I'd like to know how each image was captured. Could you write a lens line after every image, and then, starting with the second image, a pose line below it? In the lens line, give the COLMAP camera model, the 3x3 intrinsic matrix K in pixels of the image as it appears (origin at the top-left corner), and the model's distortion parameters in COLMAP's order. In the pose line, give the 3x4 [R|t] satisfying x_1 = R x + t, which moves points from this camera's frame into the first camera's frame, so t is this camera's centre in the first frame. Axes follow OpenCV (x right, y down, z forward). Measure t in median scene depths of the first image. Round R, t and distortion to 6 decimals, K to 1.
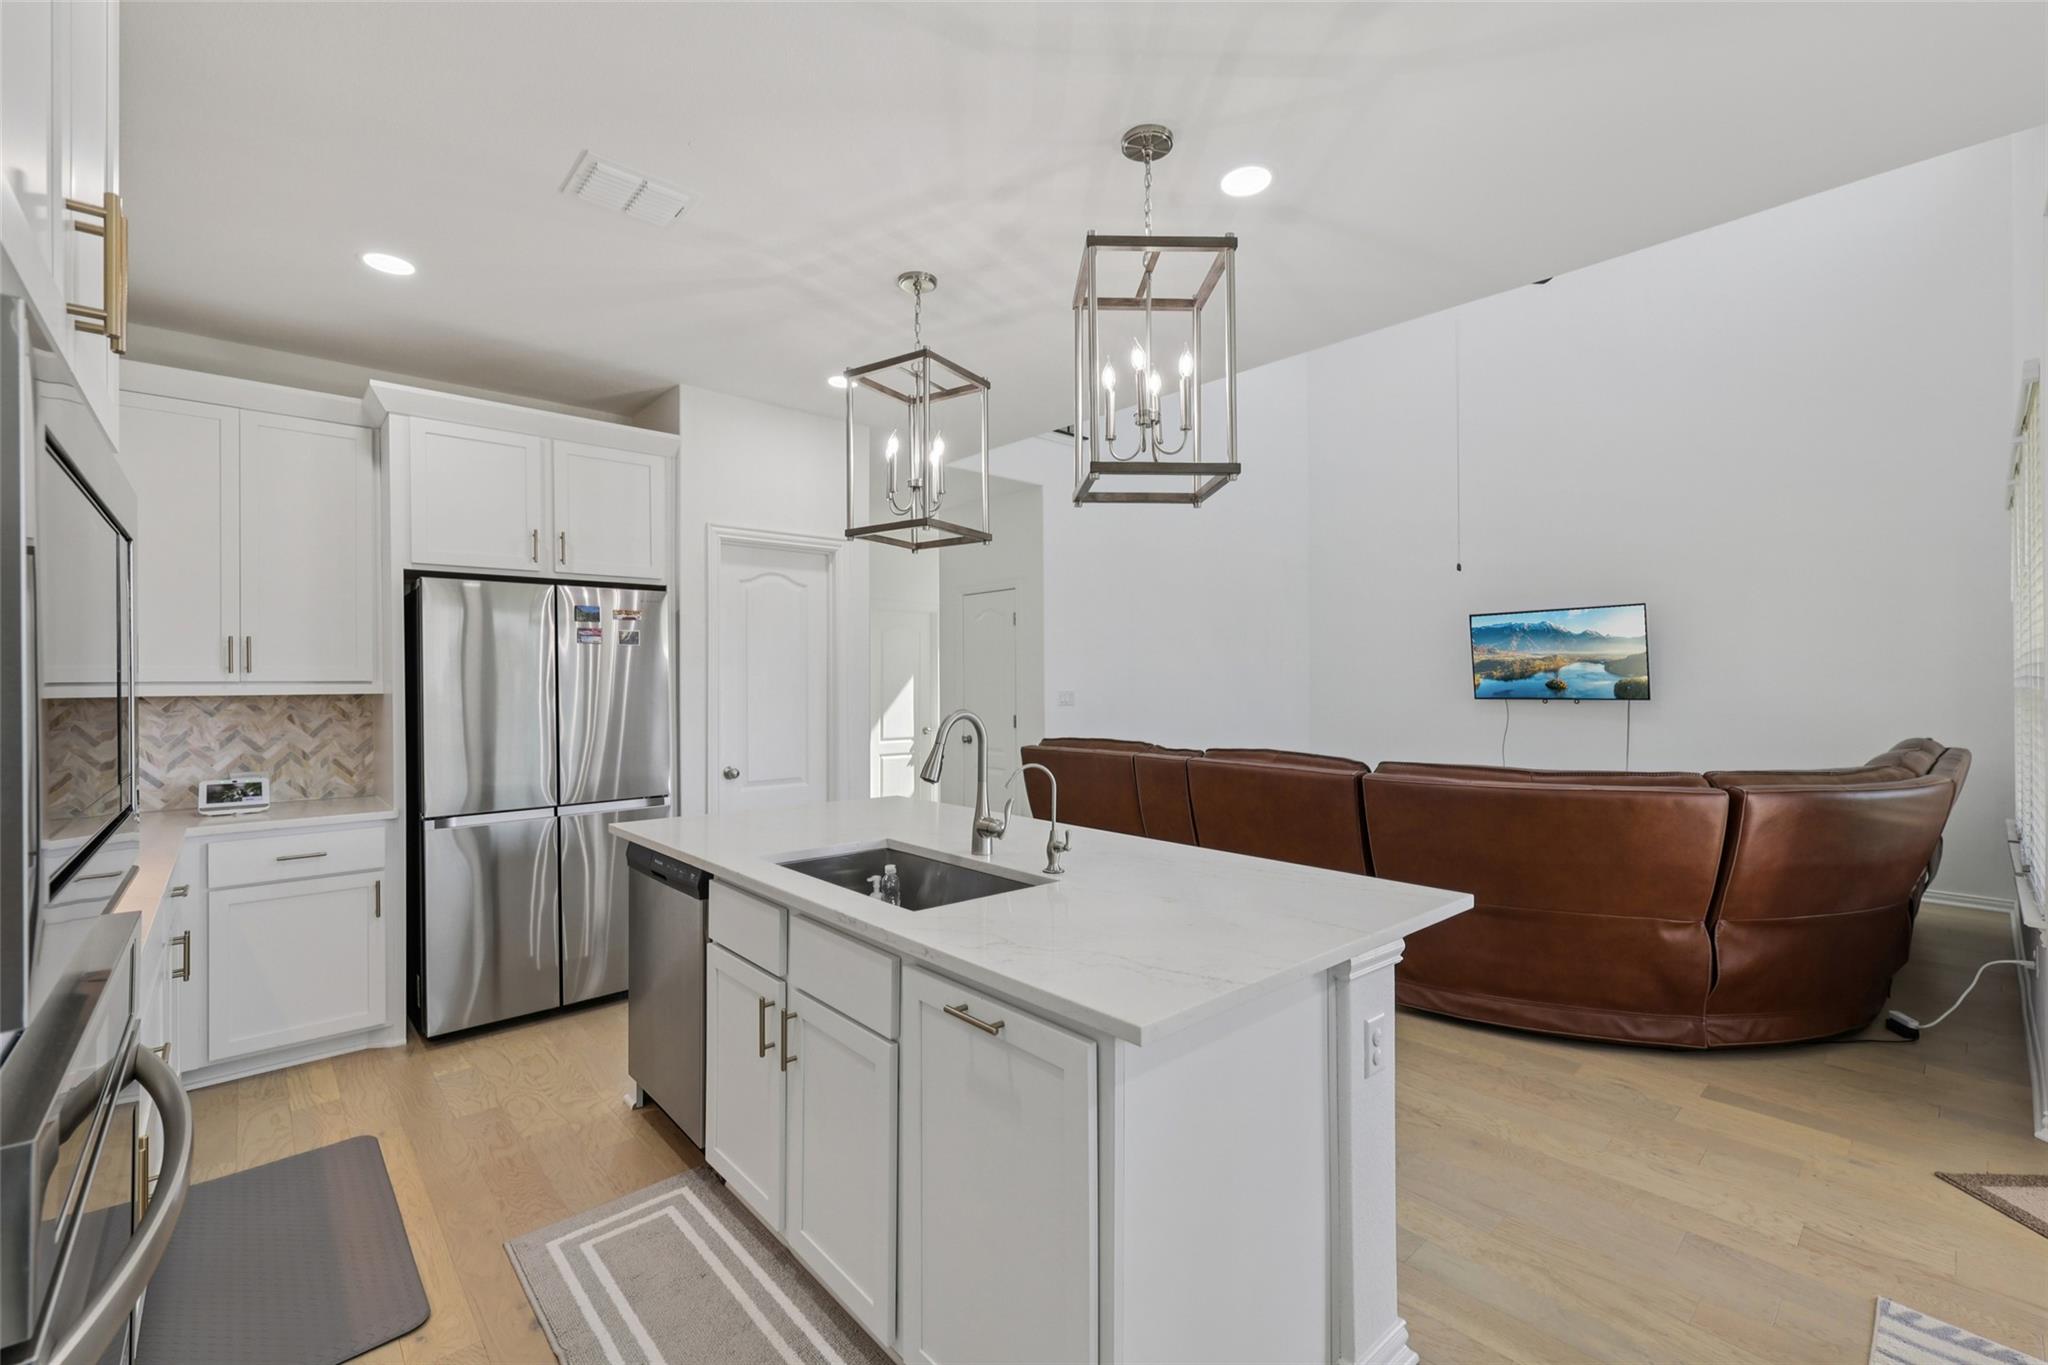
lens RADIAL K [[867.8, 0, 1028.6], [0, 867.8, 684.3], [0, 0, 1]] dist [0.000857, 0.000407]
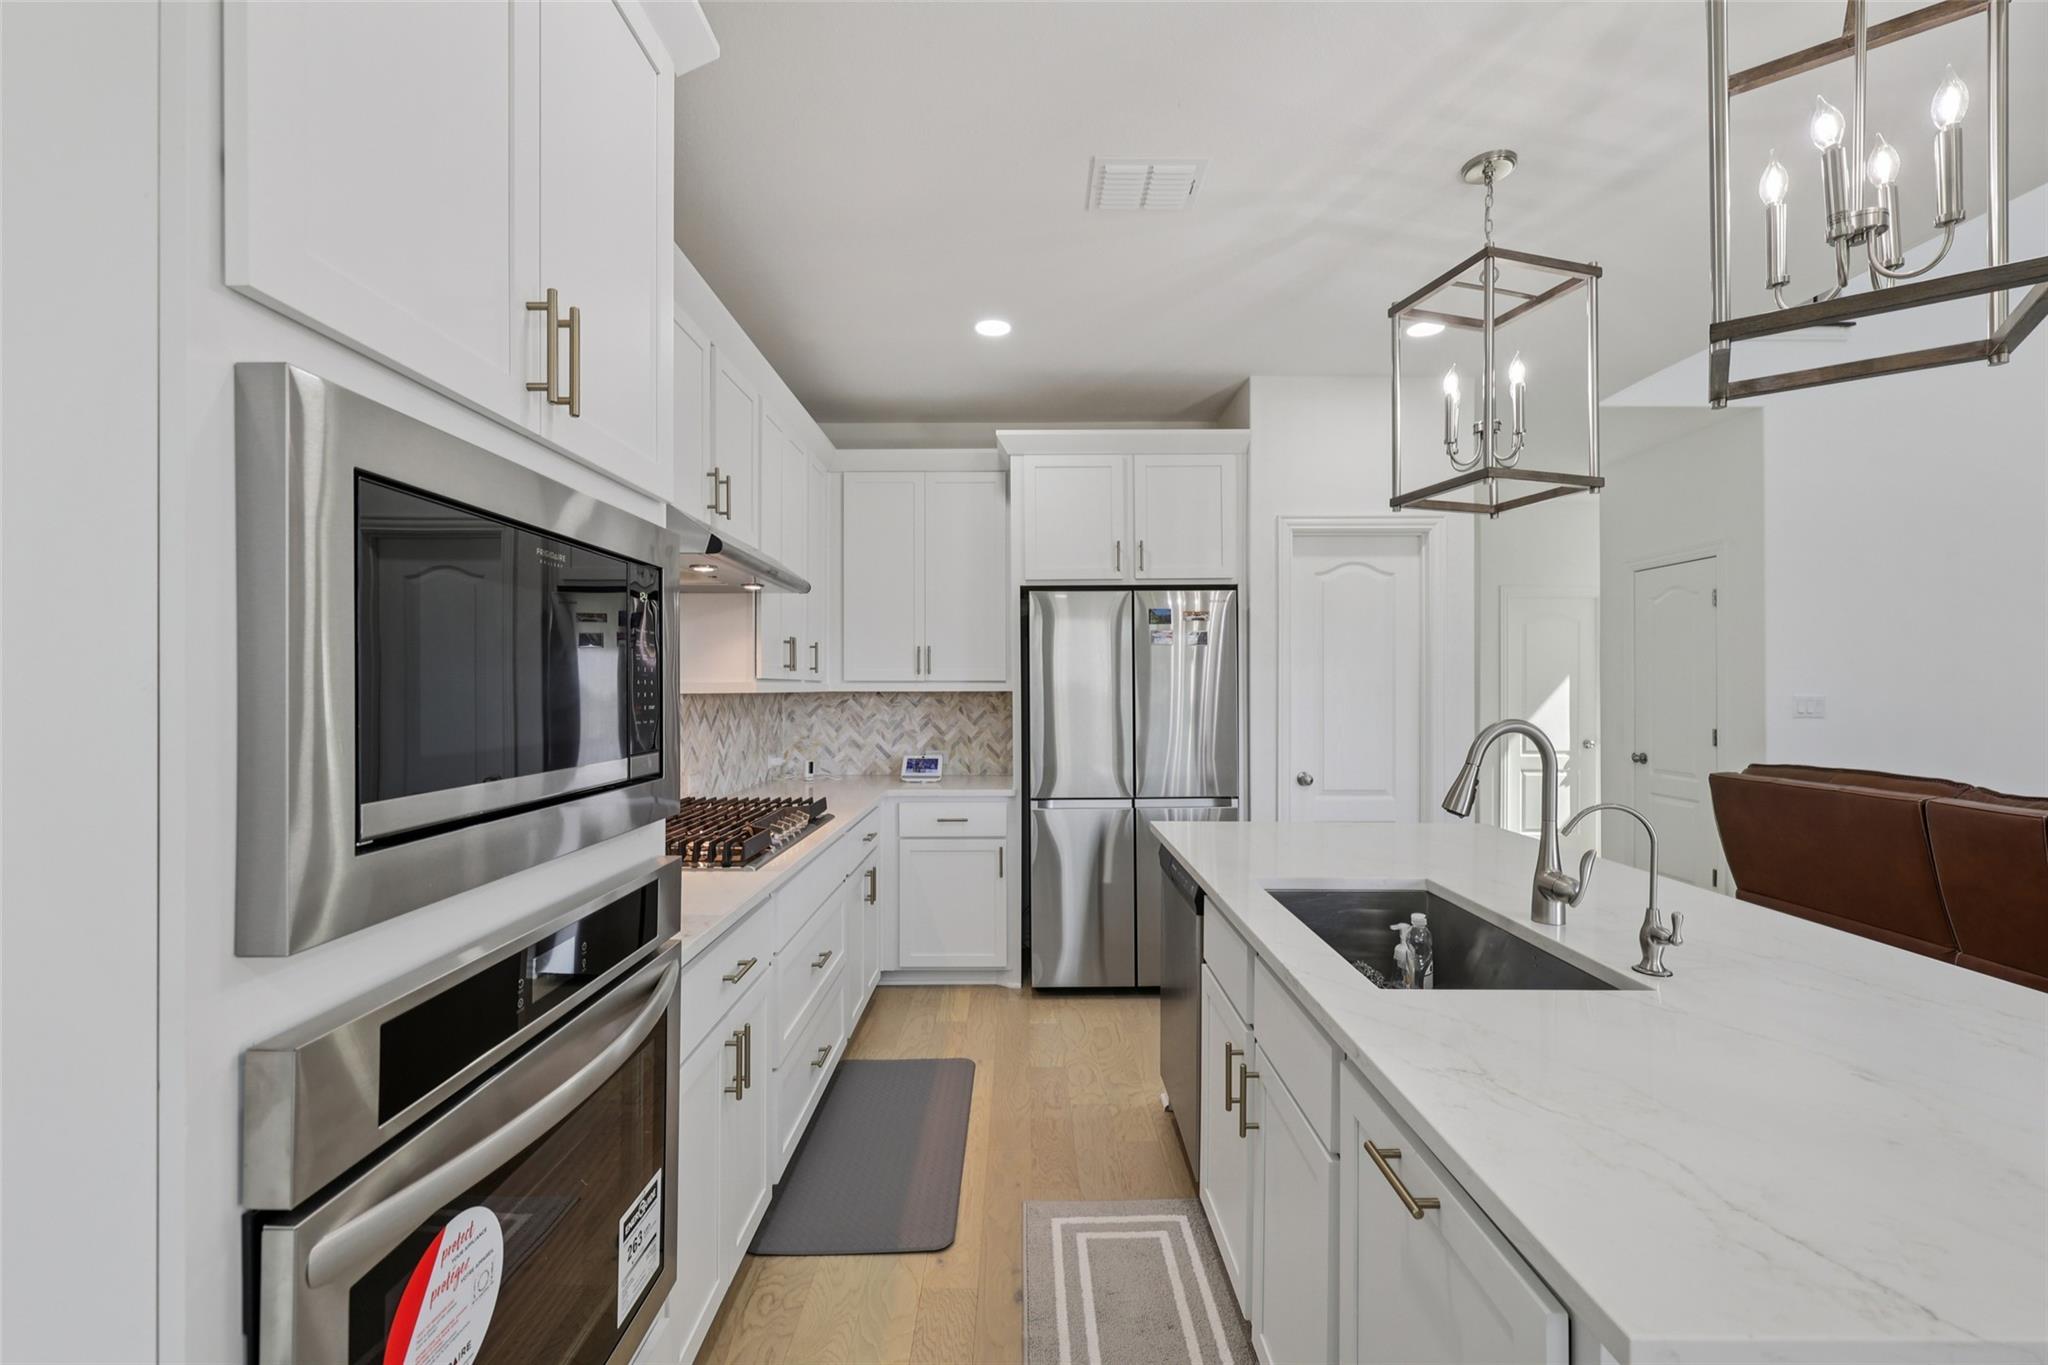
lens RADIAL K [[863.9, 0, 1029.5], [0, 863.9, 685.3], [0, 0, 1]] dist [0.000336, -0.000244]
pose [[0.744376, 0.004483, -0.667746, 0.078303], [-0.004676, 0.999988, 0.001500, 0.000856], [0.667744, 0.002006, 0.744388, 0.140216]]
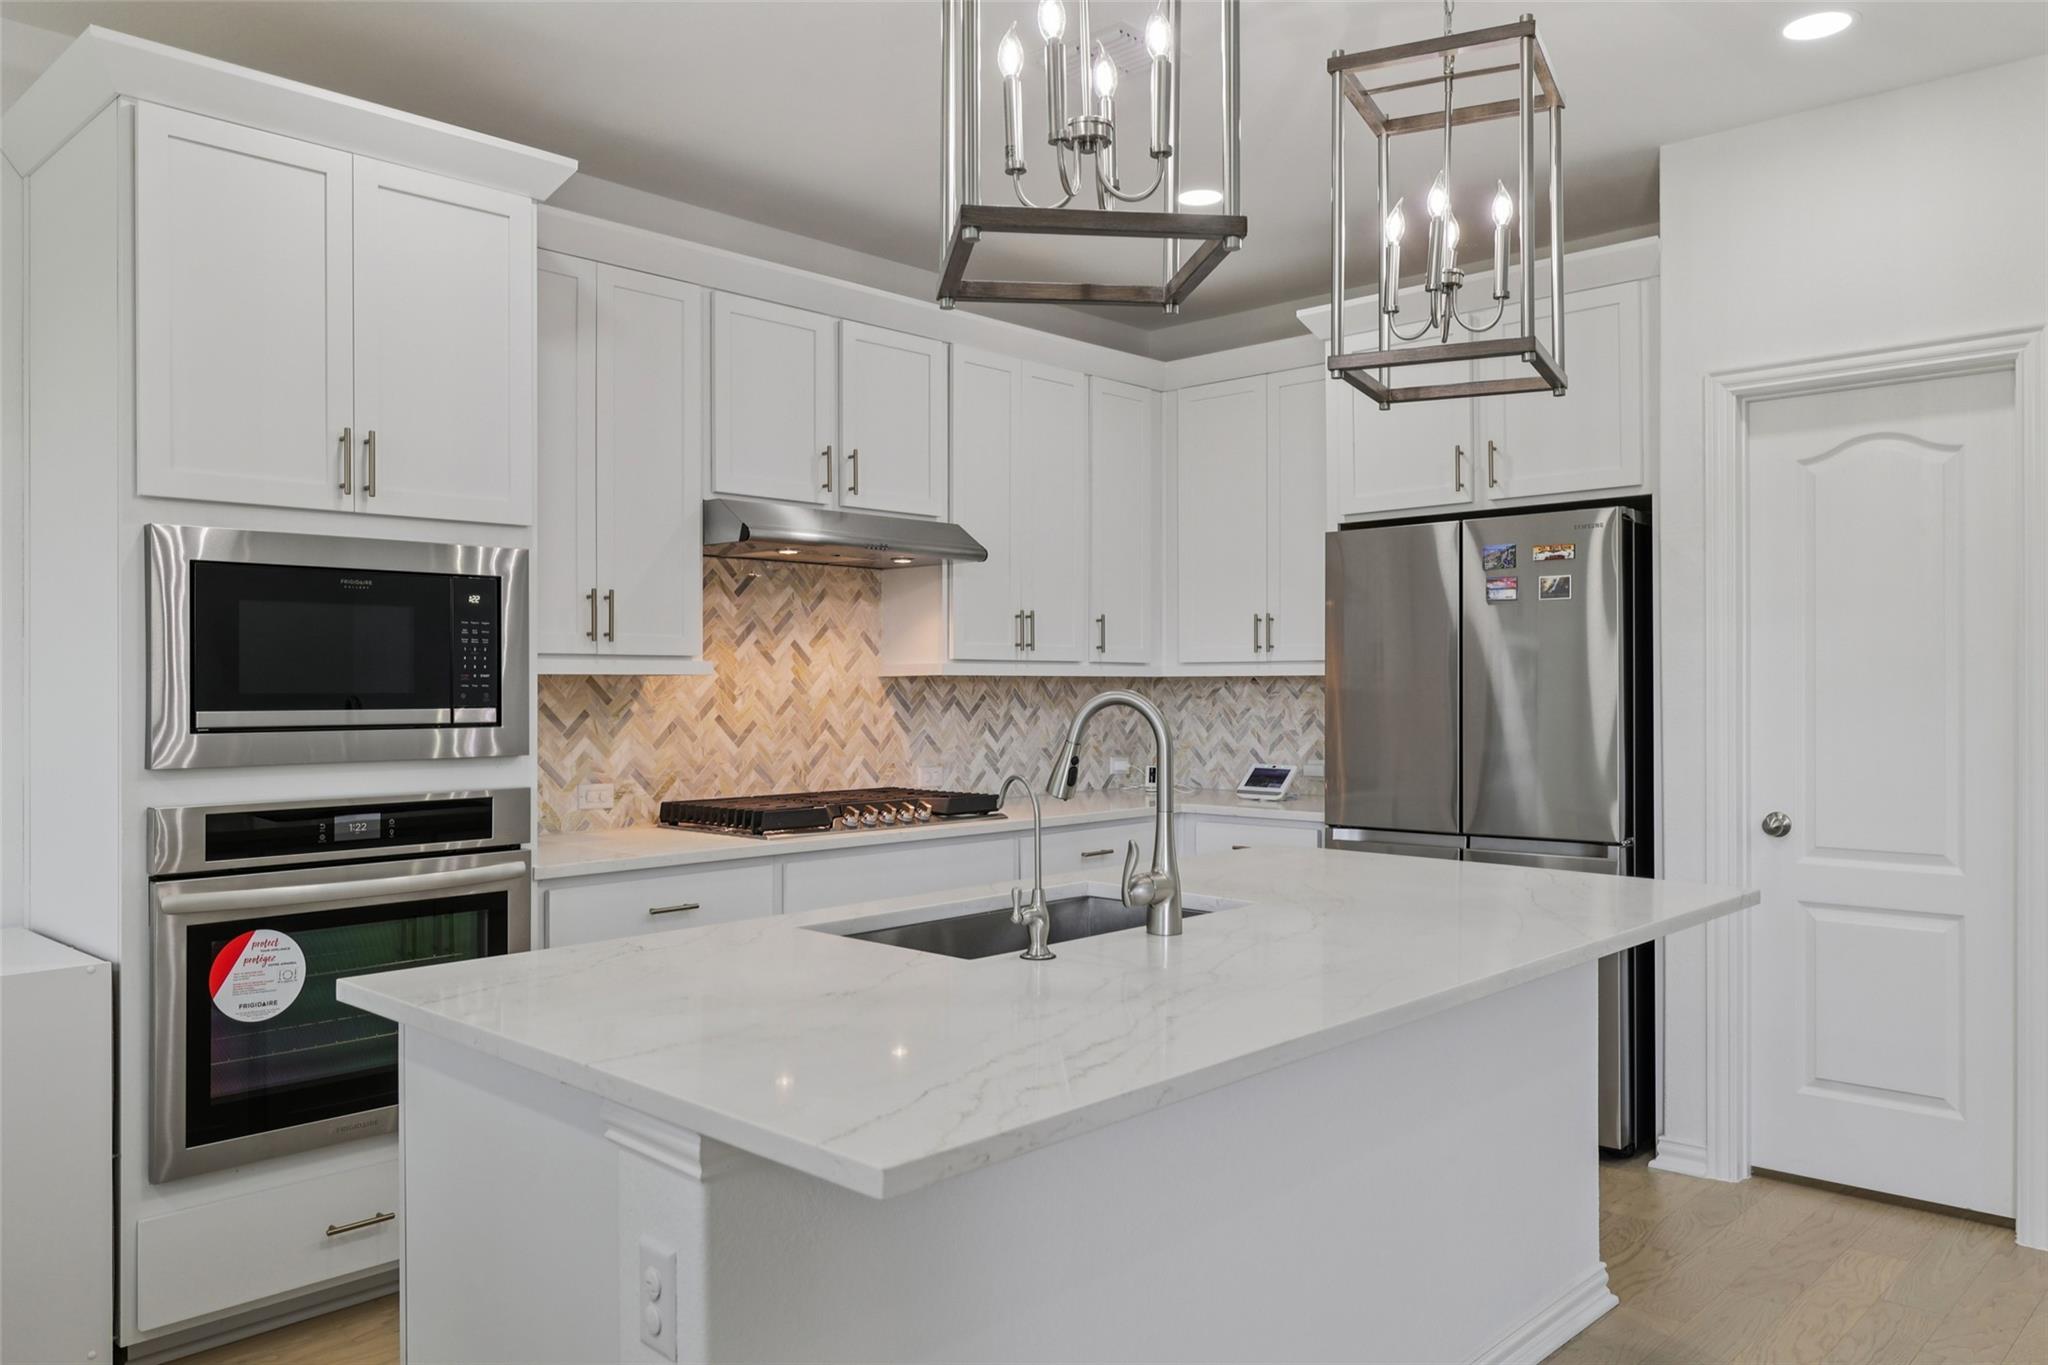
lens RADIAL K [[1509.8, 0, 1031.5], [0, 1509.8, 680.9], [0, 0, 1]] dist [0.009201, 0.001641]
pose [[0.081429, 0.002645, -0.996676, 0.730271], [0.001305, 0.999995, 0.002761, 0.013563], [0.996678, -0.001525, 0.081426, 0.617222]]
